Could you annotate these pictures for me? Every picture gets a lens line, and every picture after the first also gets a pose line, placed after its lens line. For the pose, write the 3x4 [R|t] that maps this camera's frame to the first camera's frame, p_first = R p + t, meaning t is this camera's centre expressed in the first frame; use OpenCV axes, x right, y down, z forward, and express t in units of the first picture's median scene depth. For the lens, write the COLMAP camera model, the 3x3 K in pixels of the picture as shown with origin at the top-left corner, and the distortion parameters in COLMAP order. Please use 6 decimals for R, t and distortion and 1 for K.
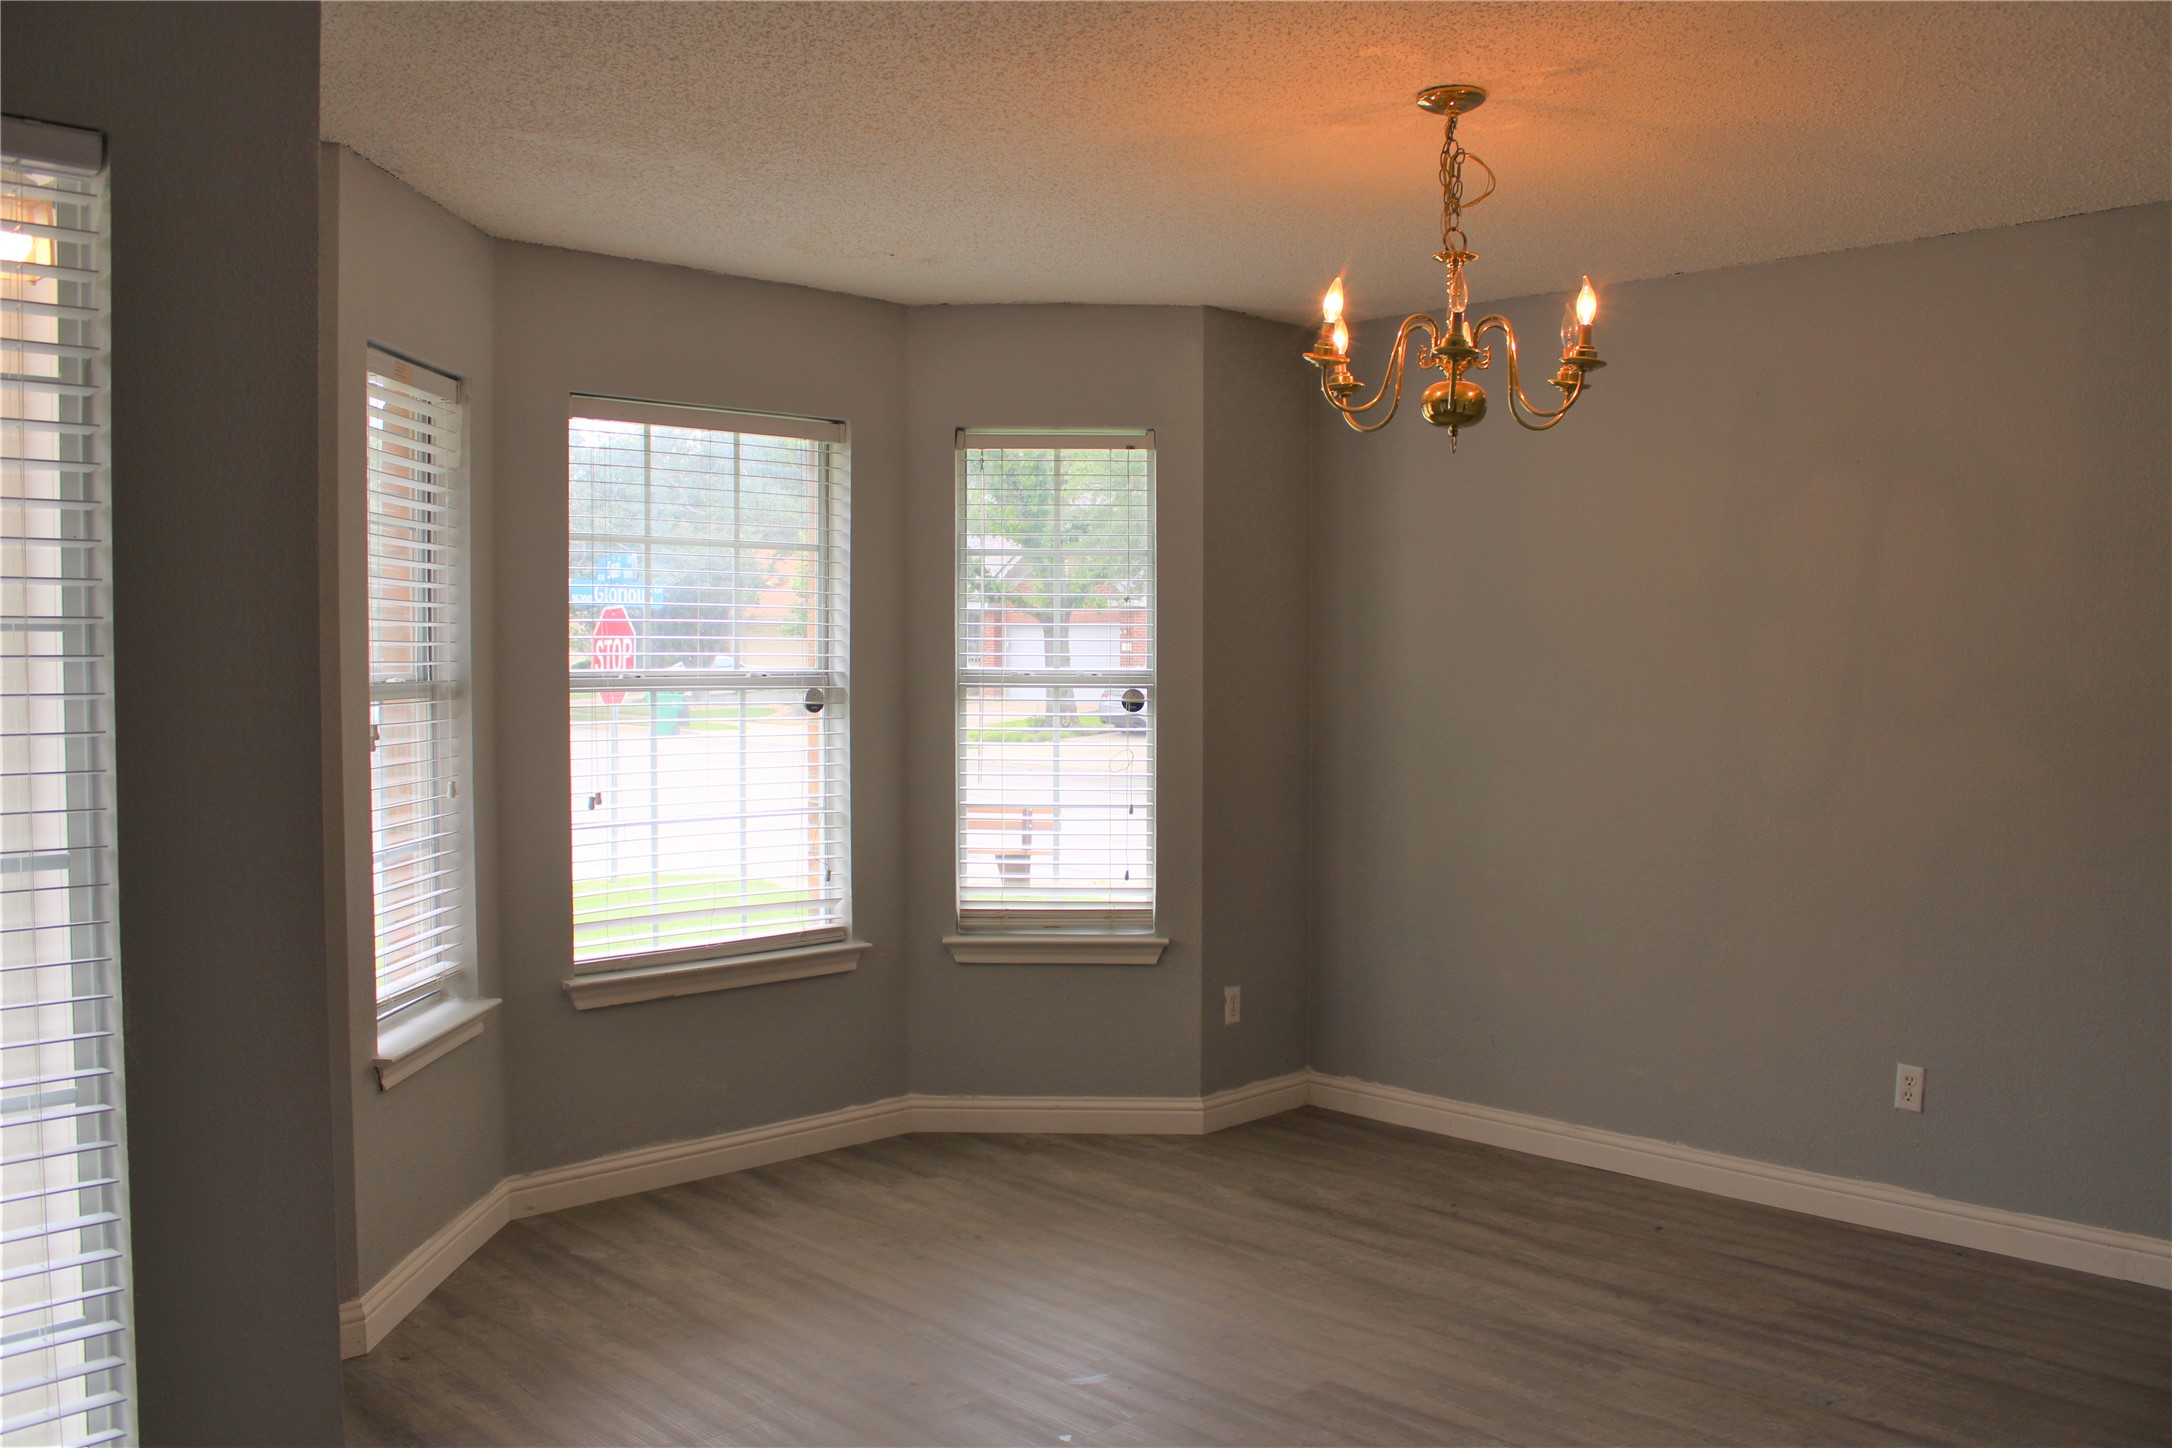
lens RADIAL K [[1748.7, 0, 1086.0], [0, 1748.7, 724.0], [0, 0, 1]] dist [-0.140833, 0.002220]
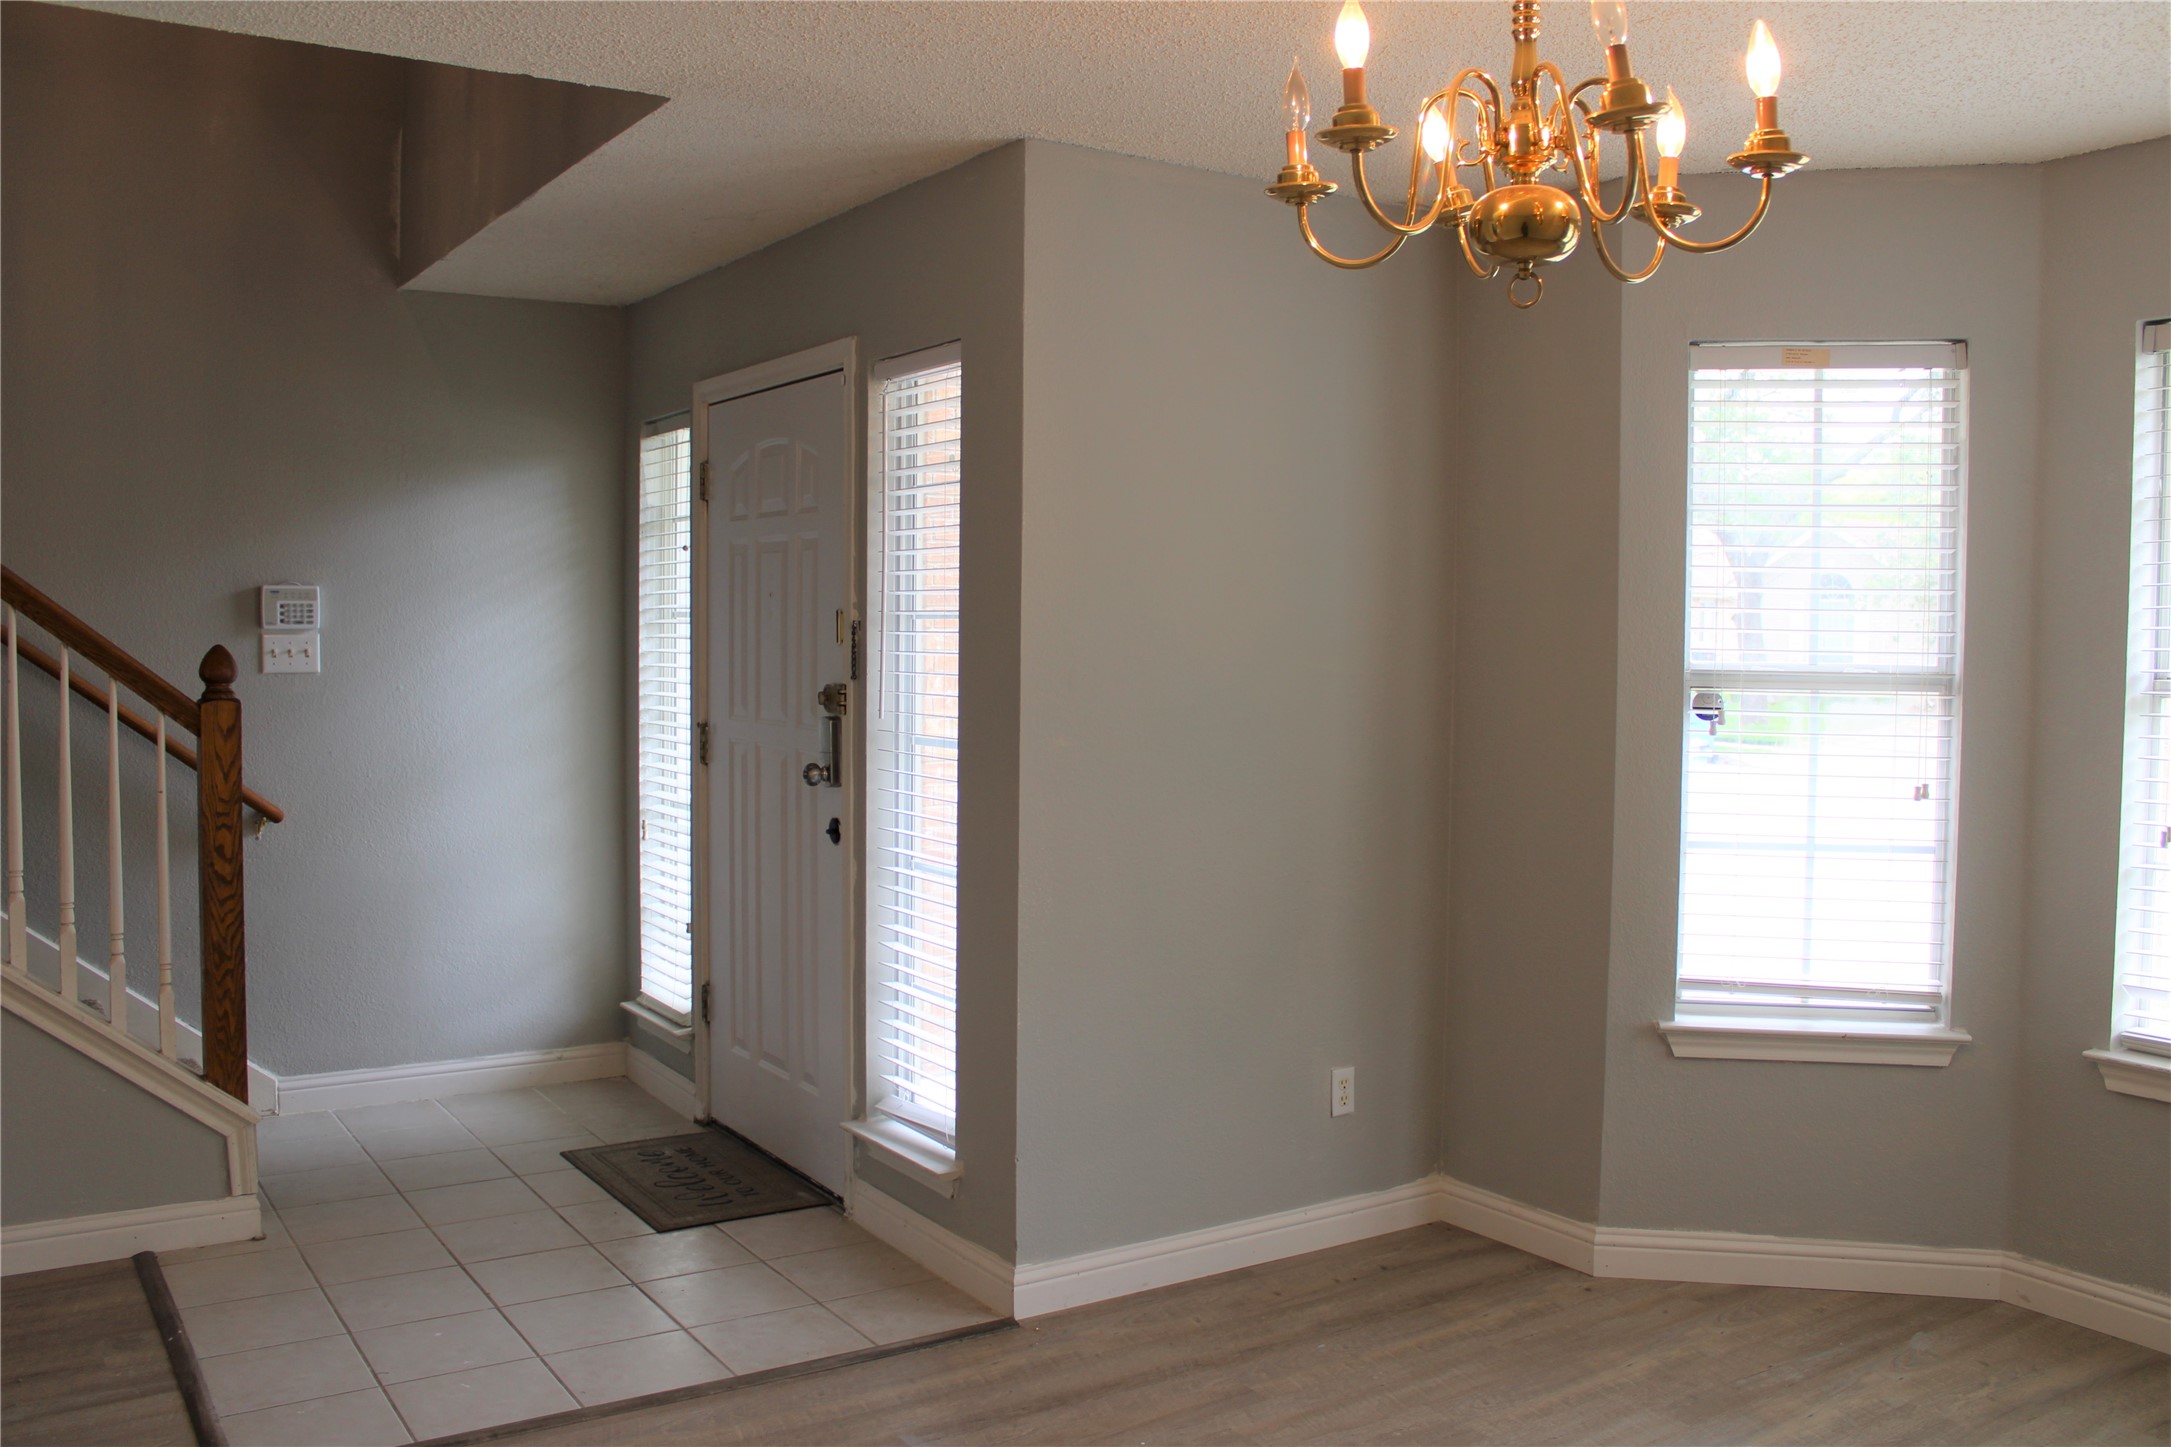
lens RADIAL K [[1813.8, 0, 1102.4], [0, 1813.8, 715.9], [0, 0, 1]] dist [-0.162533, 0.141527]
pose [[-0.189424, 0.041394, -0.981023, 0.677857], [-0.046146, 0.997632, 0.051005, -0.032897], [0.980810, 0.054932, -0.187065, 0.784718]]
